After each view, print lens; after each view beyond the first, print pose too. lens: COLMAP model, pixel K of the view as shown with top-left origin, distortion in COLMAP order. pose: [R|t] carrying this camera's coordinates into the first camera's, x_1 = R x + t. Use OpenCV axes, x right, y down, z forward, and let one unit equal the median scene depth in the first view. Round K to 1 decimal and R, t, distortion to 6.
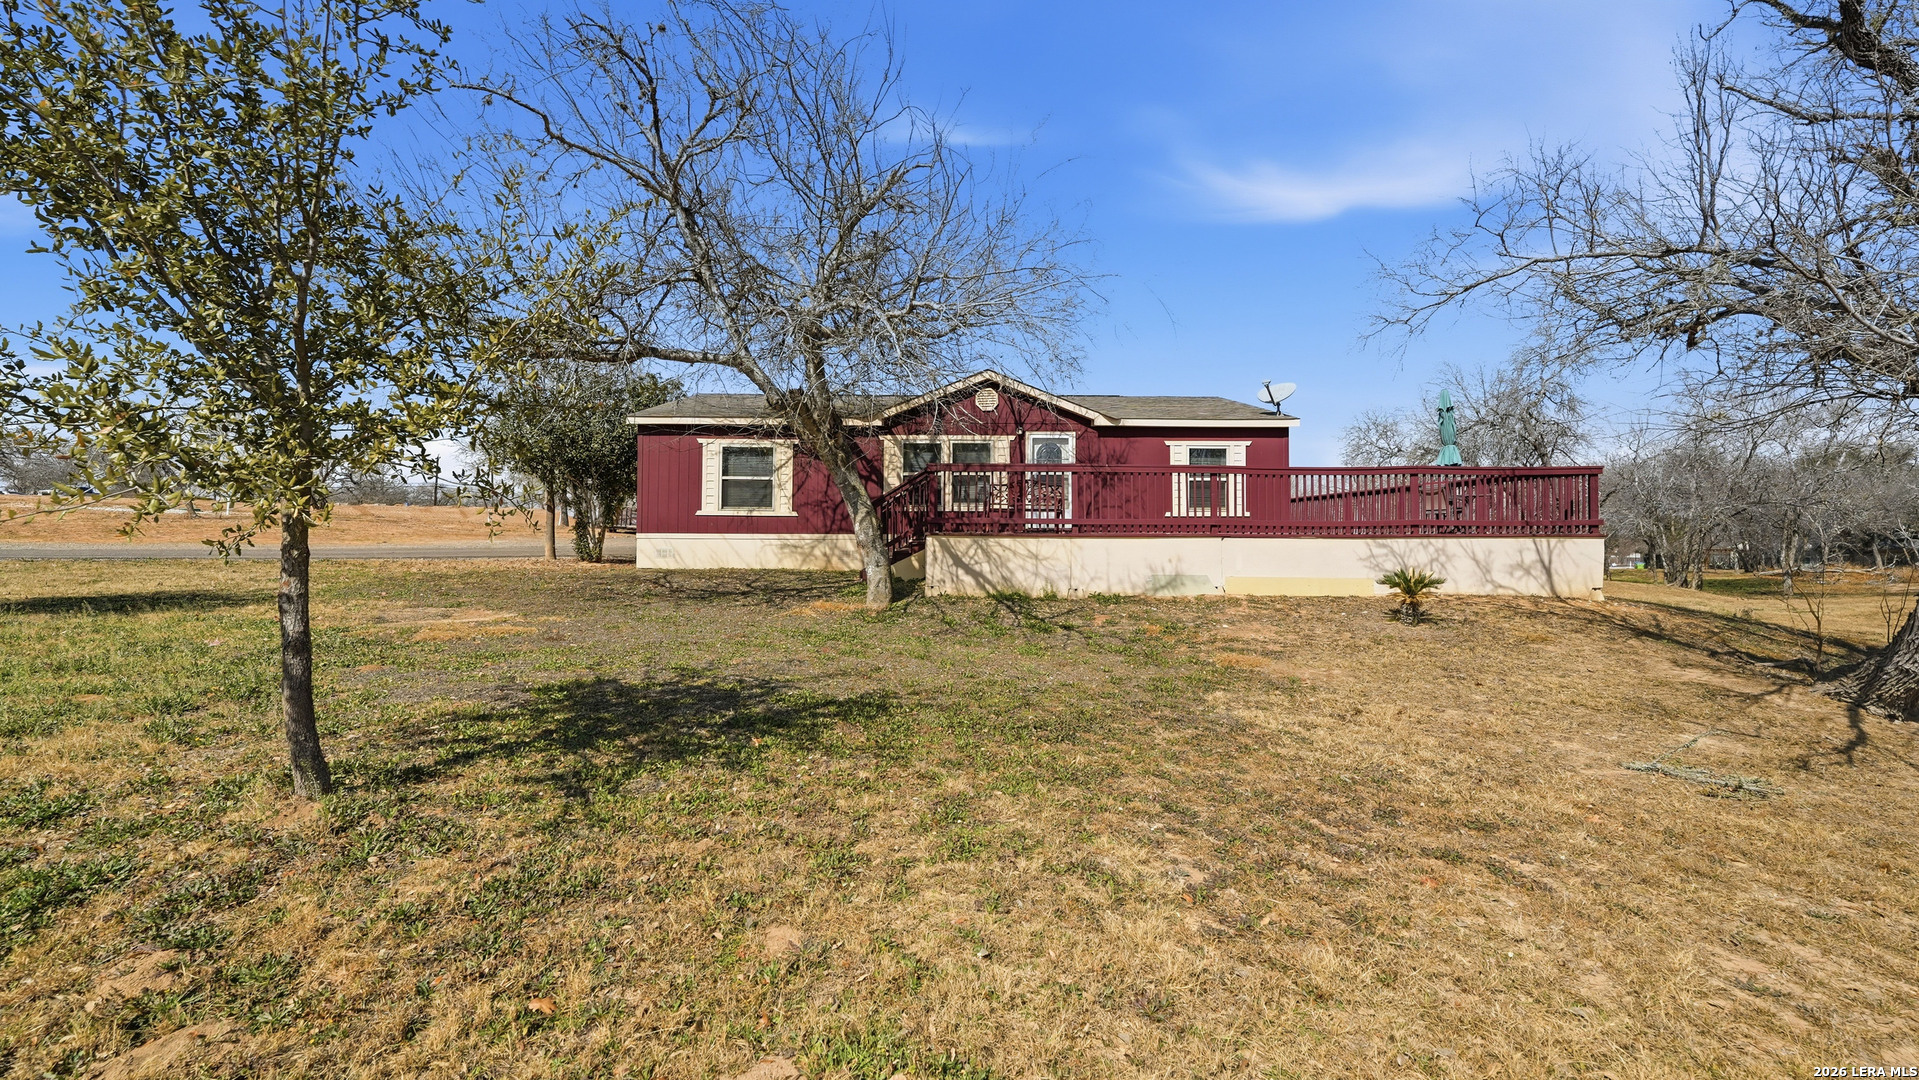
lens RADIAL K [[770.2, 0, 961.2], [0, 770.2, 526.1], [0, 0, 1]] dist [-0.001596, -0.000082]
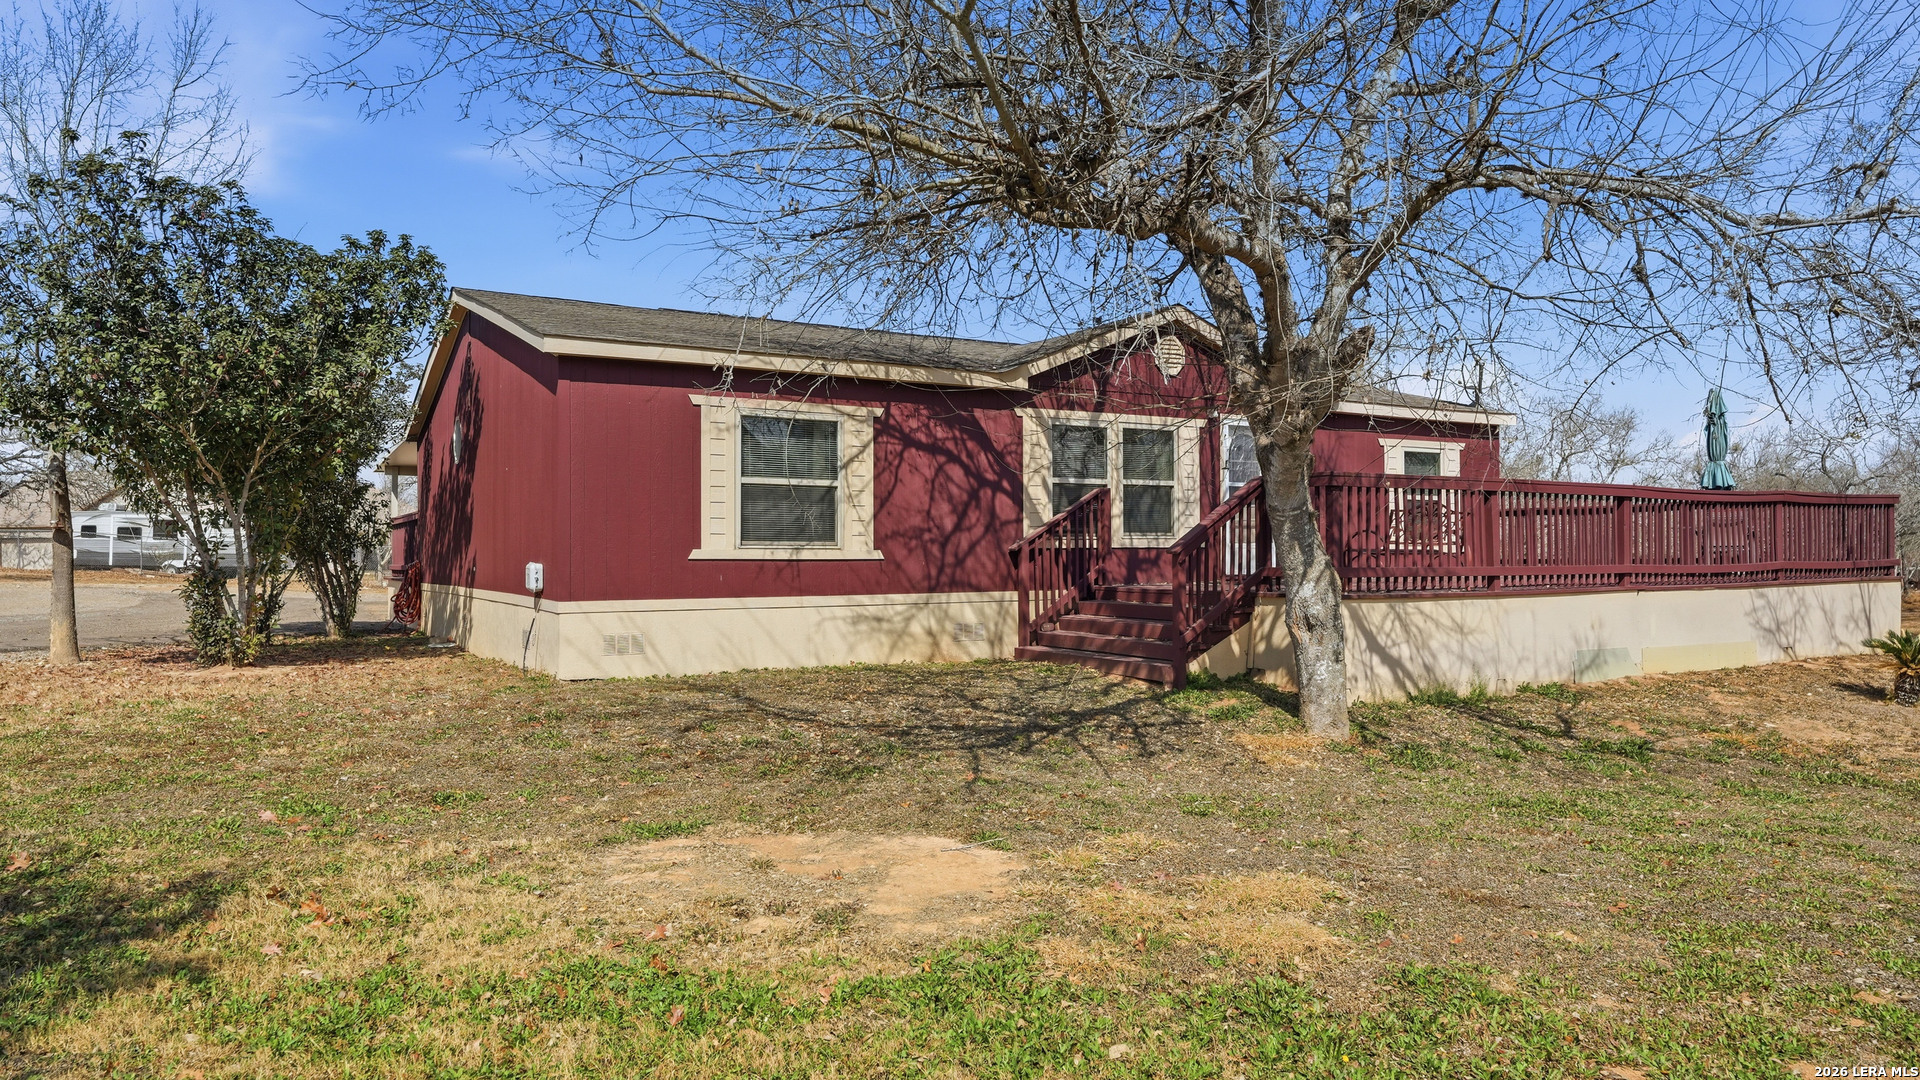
lens RADIAL K [[1202.4, 0, 967.9], [0, 1202.4, 540.6], [0, 0, 1]] dist [-0.010138, -0.001810]
pose [[0.872630, -0.002894, 0.488373, -0.549323], [0.003546, 0.999994, -0.000410, -0.024380], [-0.488369, 0.002090, 0.872635, 0.283025]]
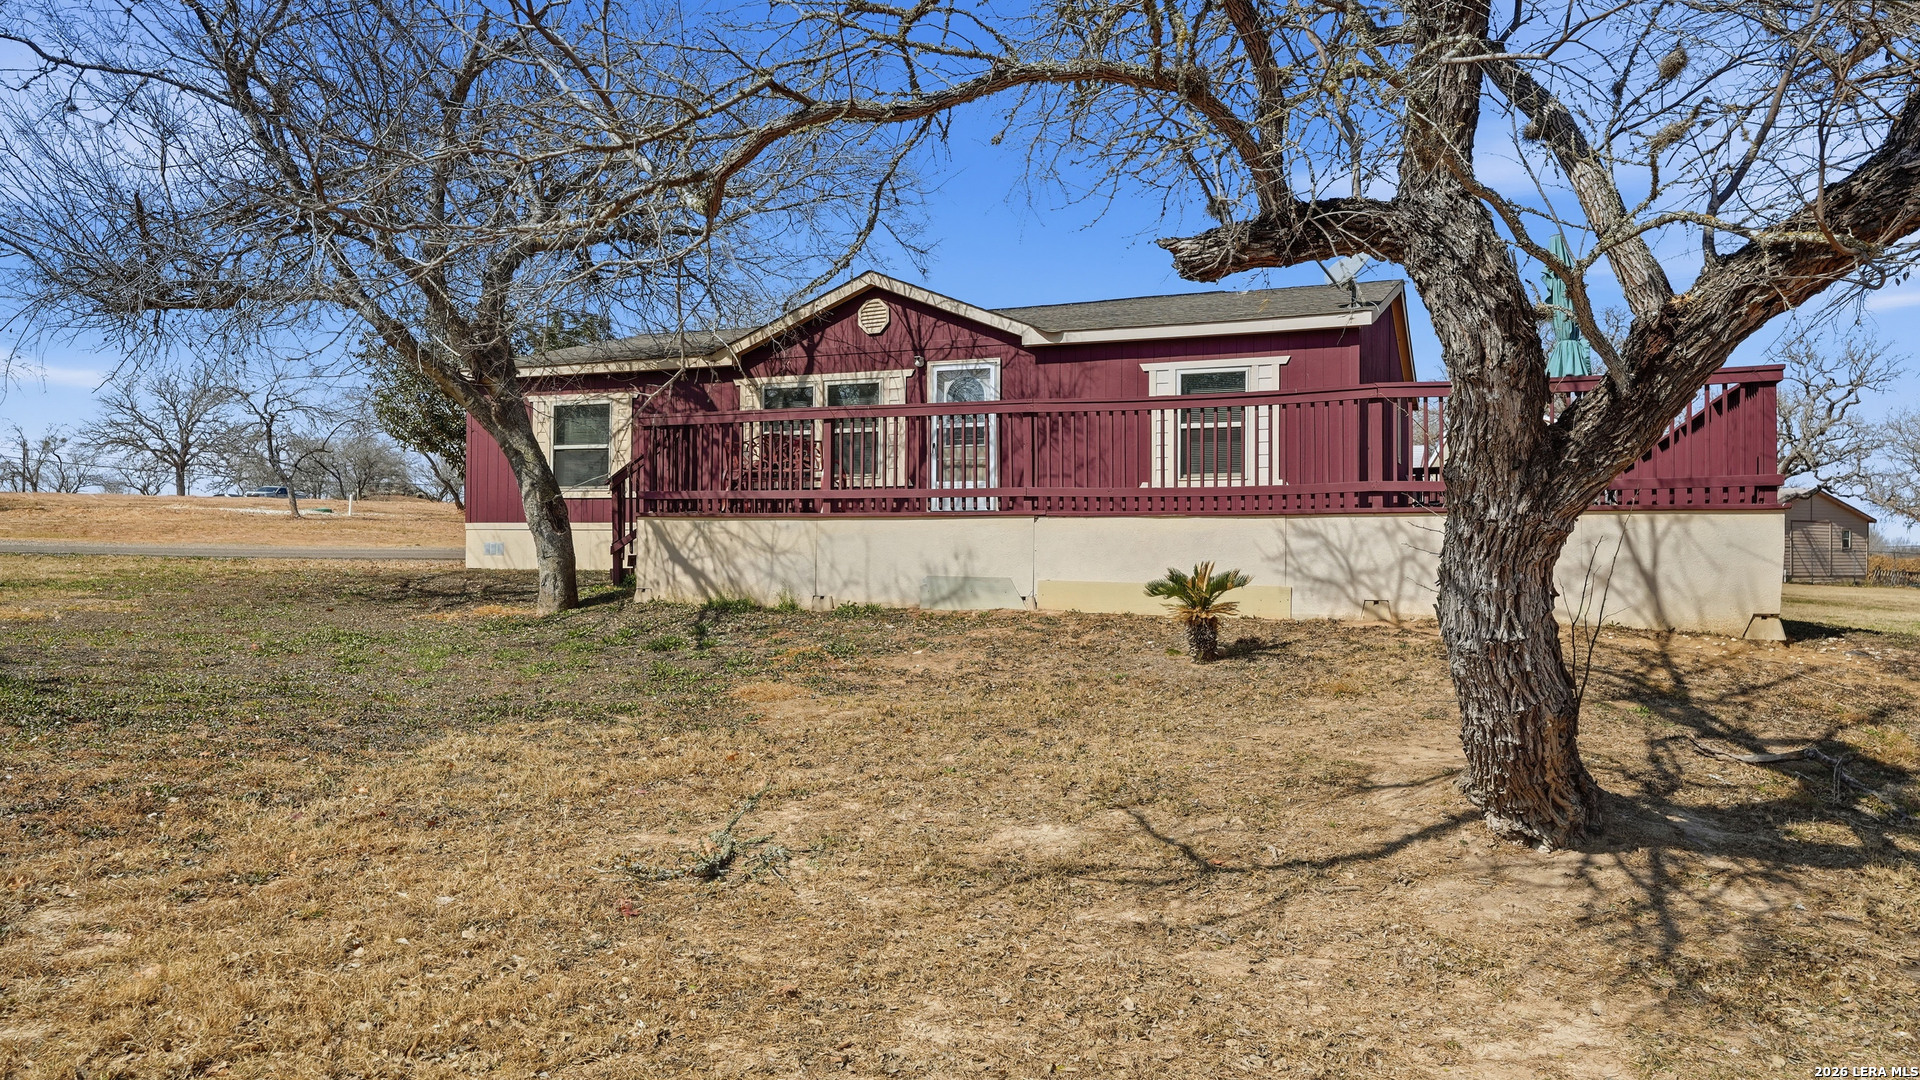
lens RADIAL K [[1249.9, 0, 953.5], [0, 1249.9, 542.8], [0, 0, 1]] dist [-0.000167, 0.000286]
pose [[0.912388, 0.000357, -0.409326, 0.537507], [0.003642, 0.999953, 0.008990, 0.019870], [0.409310, -0.009693, 0.912344, 0.053436]]
